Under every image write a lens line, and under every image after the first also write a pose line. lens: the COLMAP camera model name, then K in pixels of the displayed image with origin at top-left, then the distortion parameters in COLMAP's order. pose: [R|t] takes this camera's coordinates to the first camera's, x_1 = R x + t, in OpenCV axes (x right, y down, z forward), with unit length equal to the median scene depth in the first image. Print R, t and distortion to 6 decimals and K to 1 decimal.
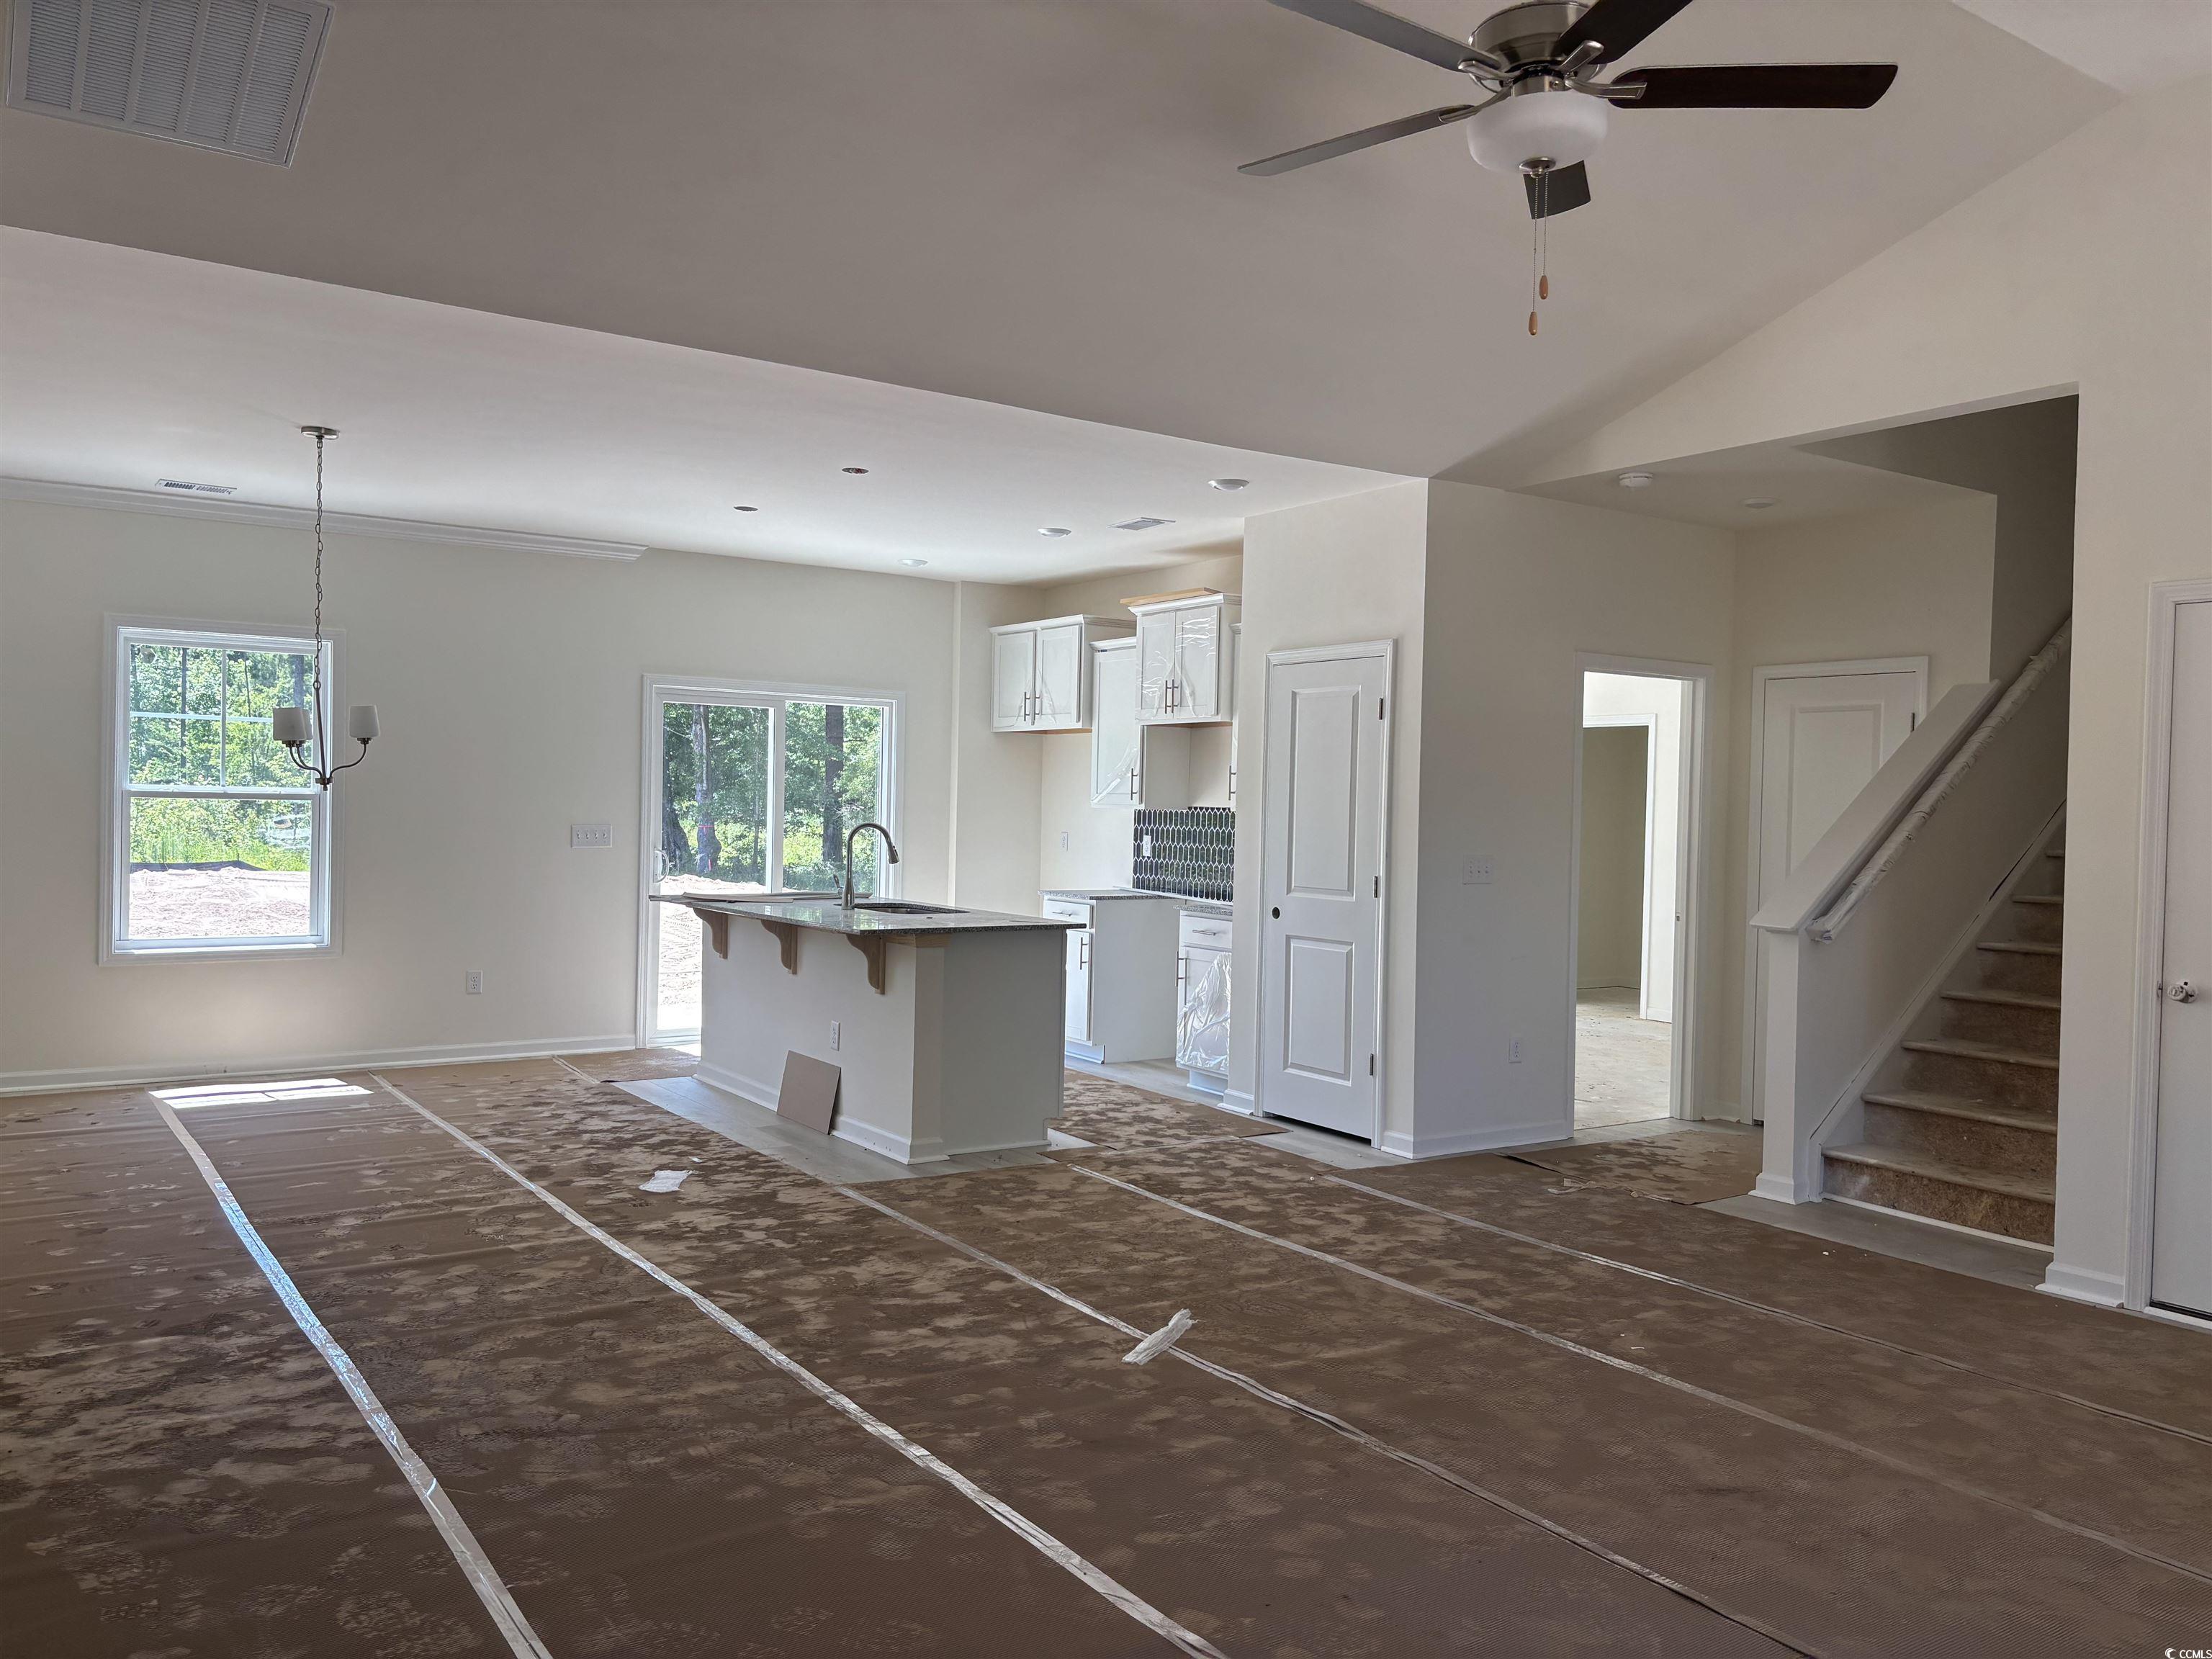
lens RADIAL K [[1678.2, 0, 1104.1], [0, 1678.2, 819.9], [0, 0, 1]] dist [0.069428, -0.070136]
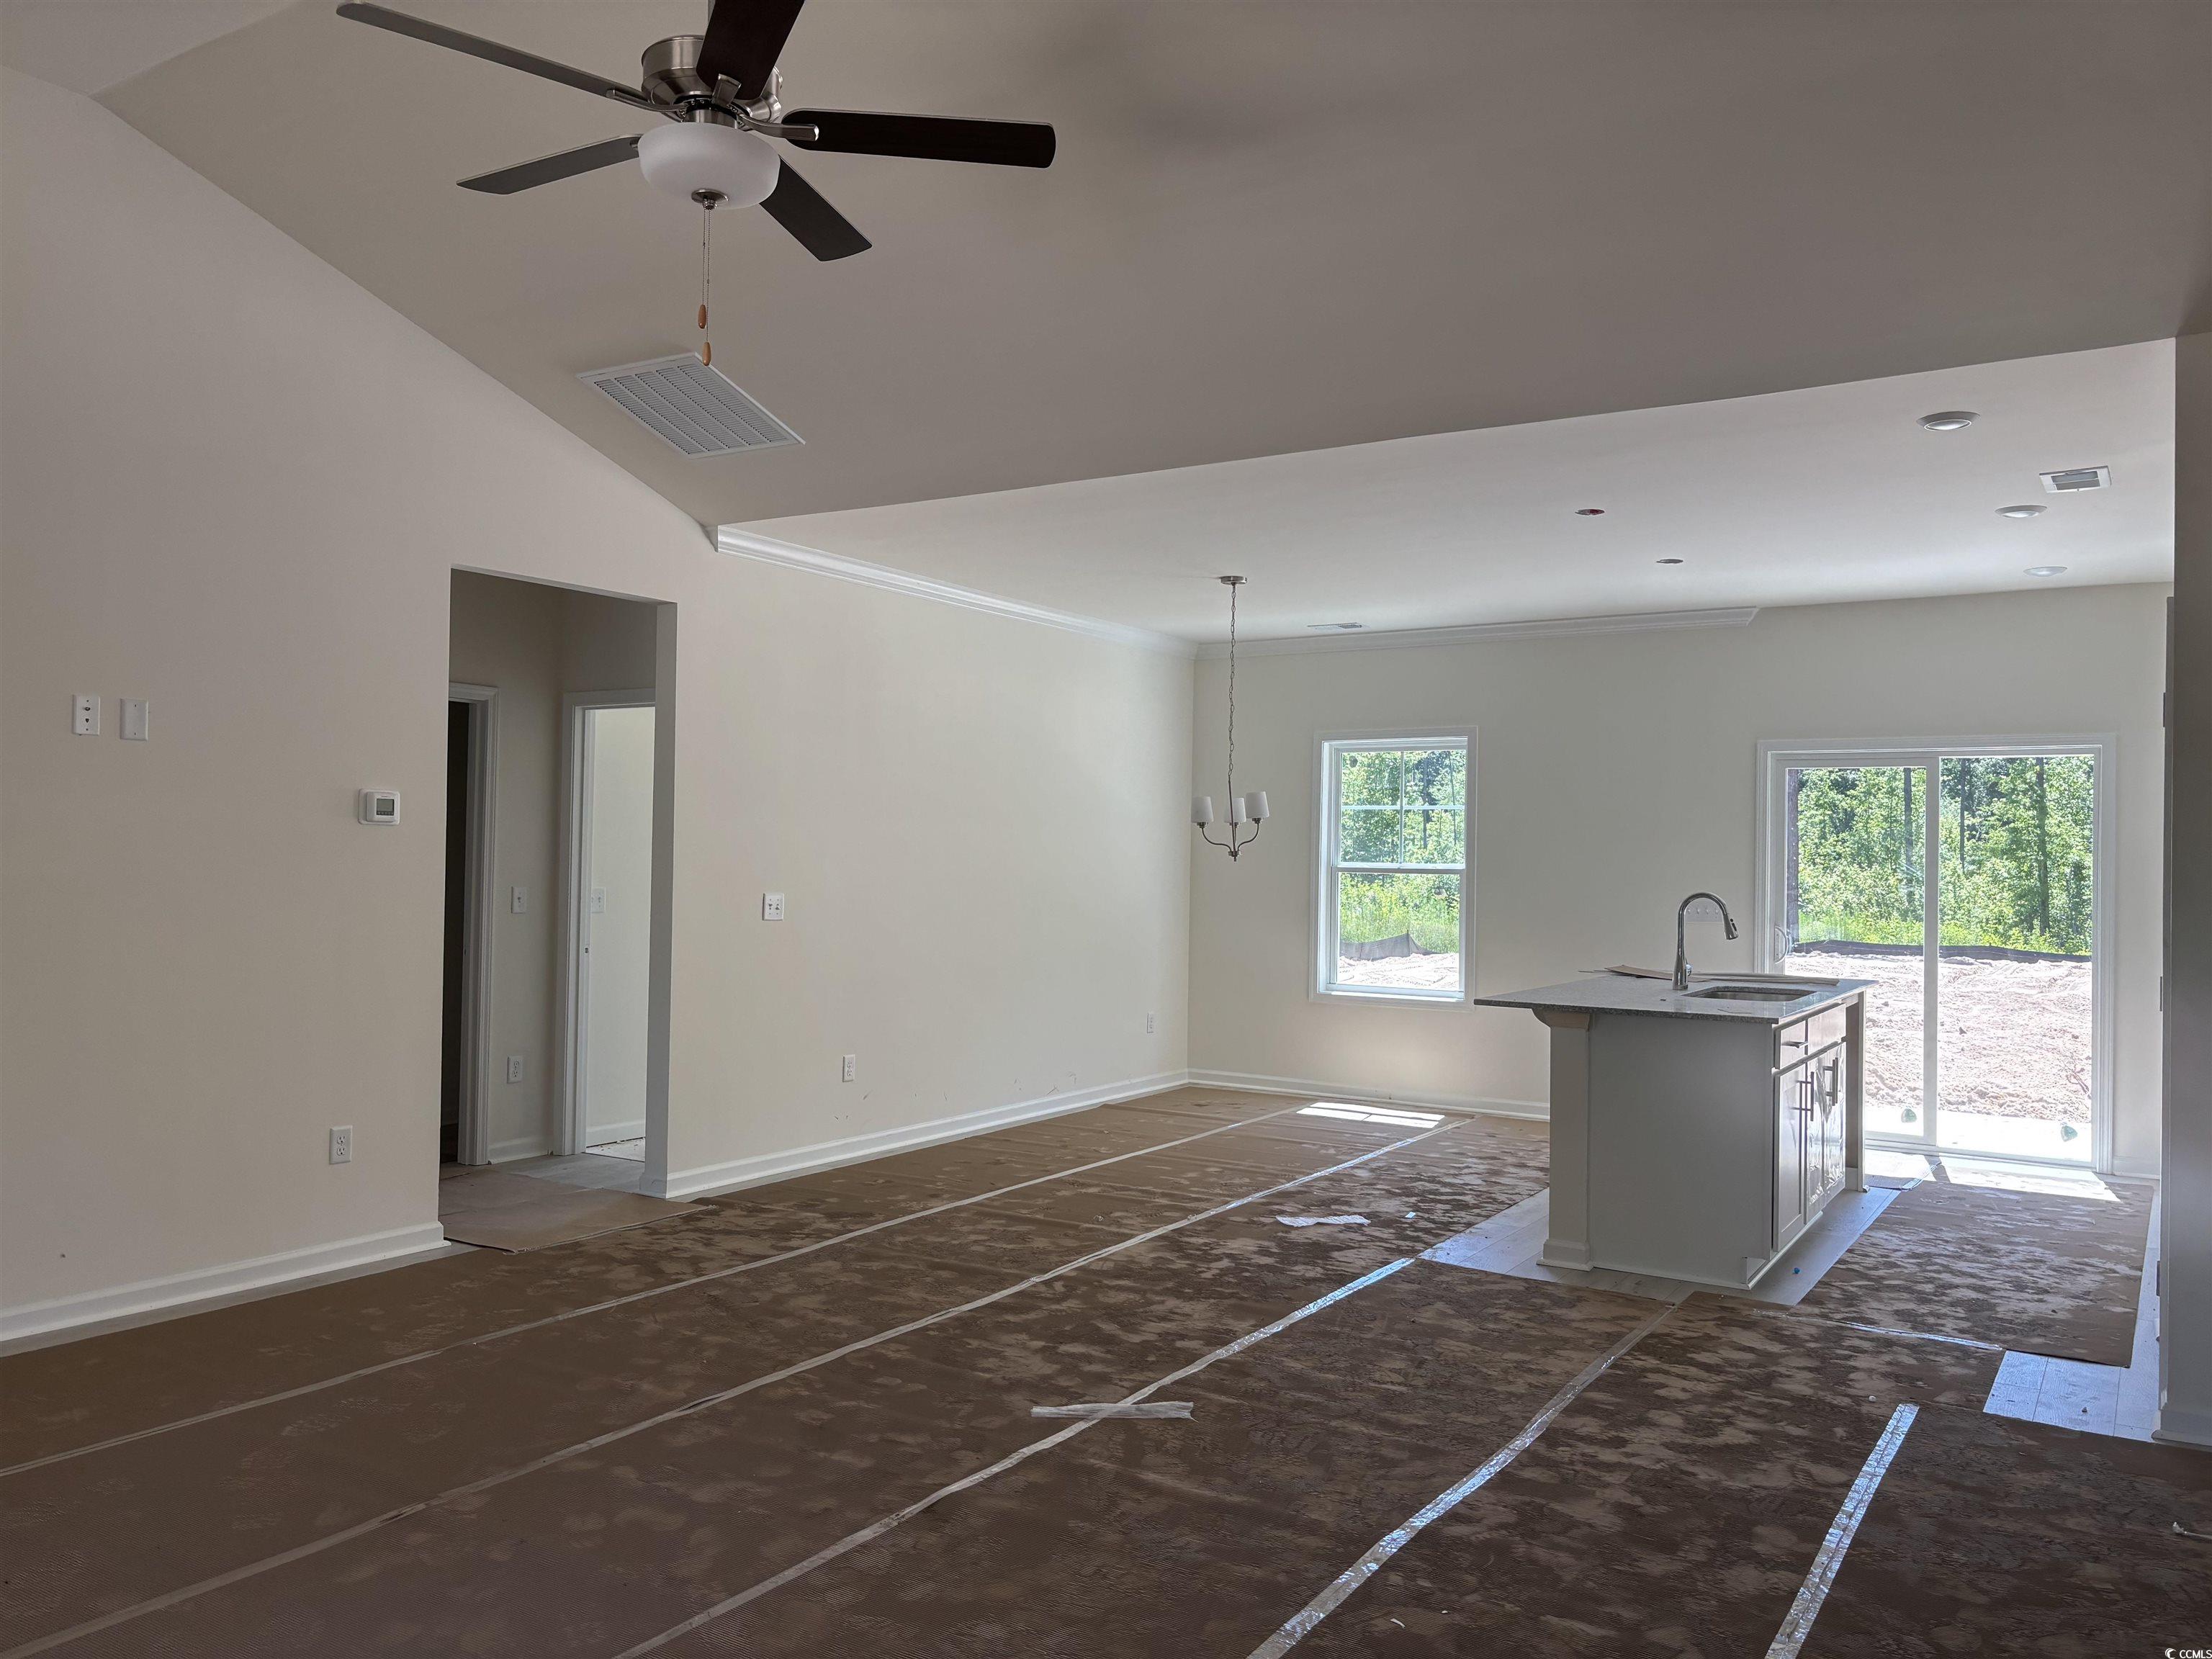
lens RADIAL K [[1662.8, 0, 1106.0], [0, 1662.8, 829.5], [0, 0, 1]] dist [0.059761, -0.104465]
pose [[0.415233, -0.028876, -0.909257, 0.577373], [-0.018250, 0.999031, -0.040062, 0.010172], [0.909532, 0.033229, 0.414303, 0.379638]]
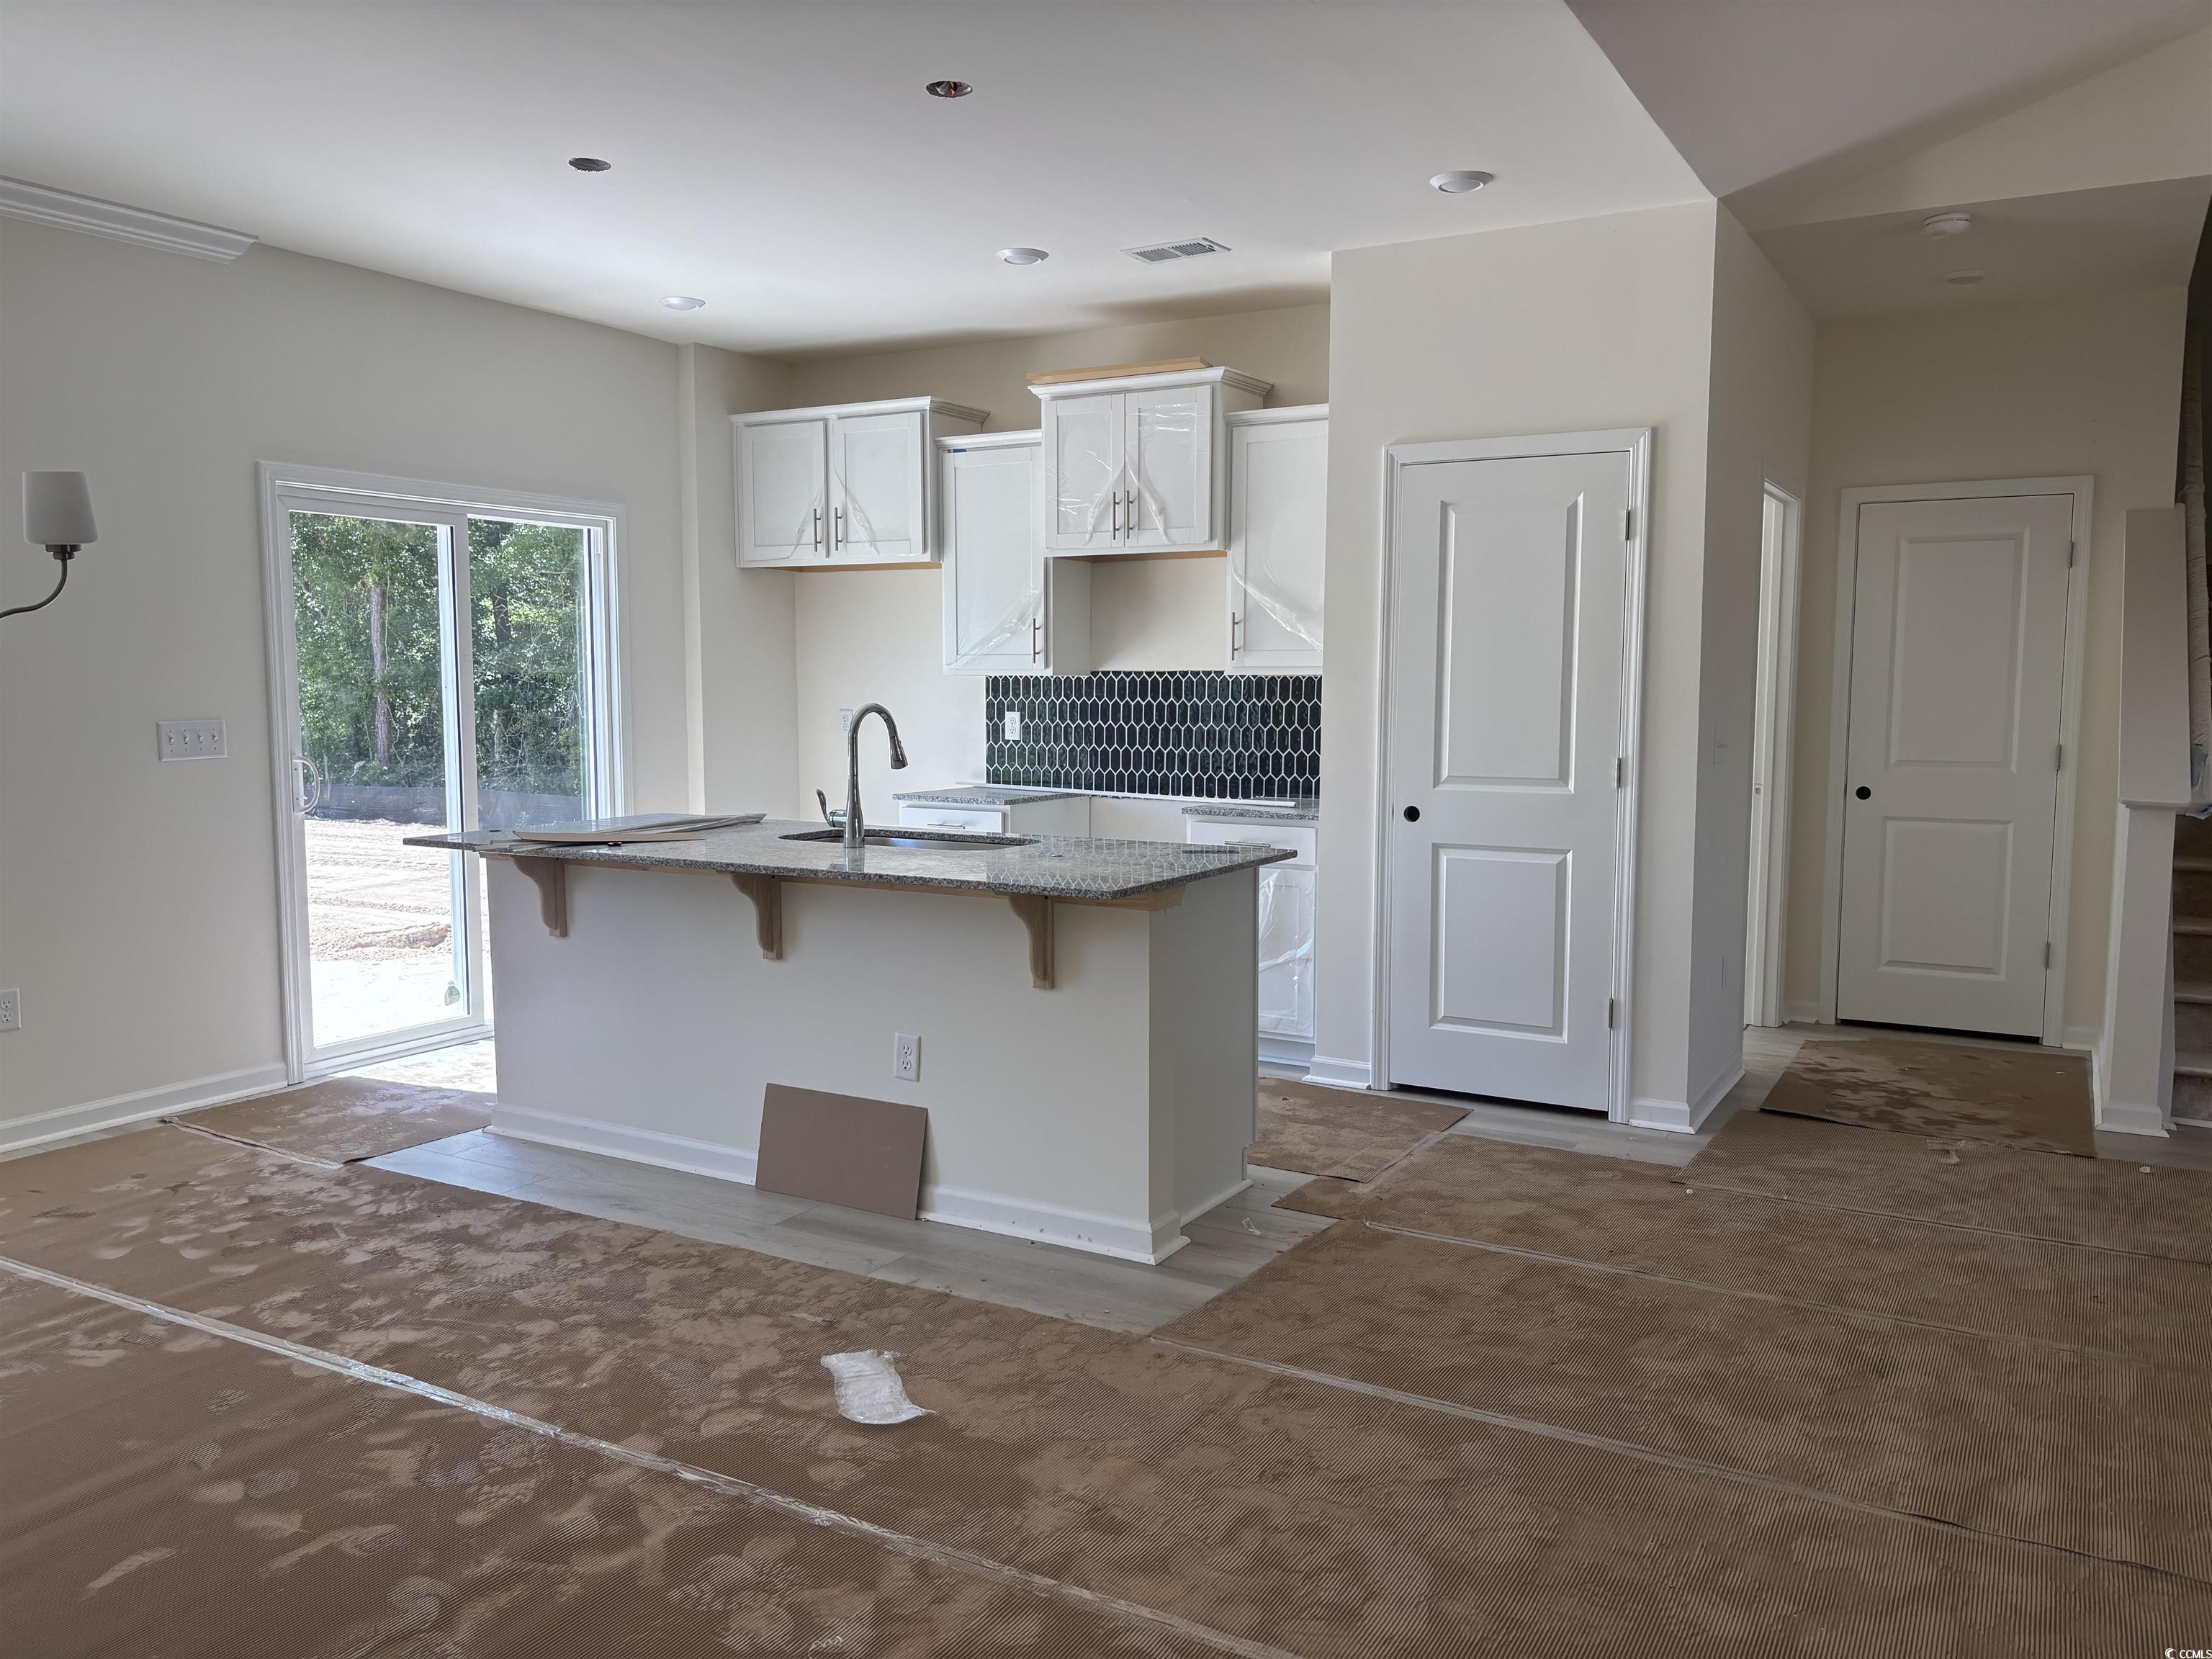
lens RADIAL K [[1669.7, 0, 1094.1], [0, 1669.7, 864.7], [0, 0, 1]] dist [0.064304, -0.119156]
pose [[0.900350, -0.068763, 0.429700, -0.360313], [0.022005, 0.993368, 0.112856, -0.007938], [-0.434610, -0.092155, 0.895891, 0.443617]]
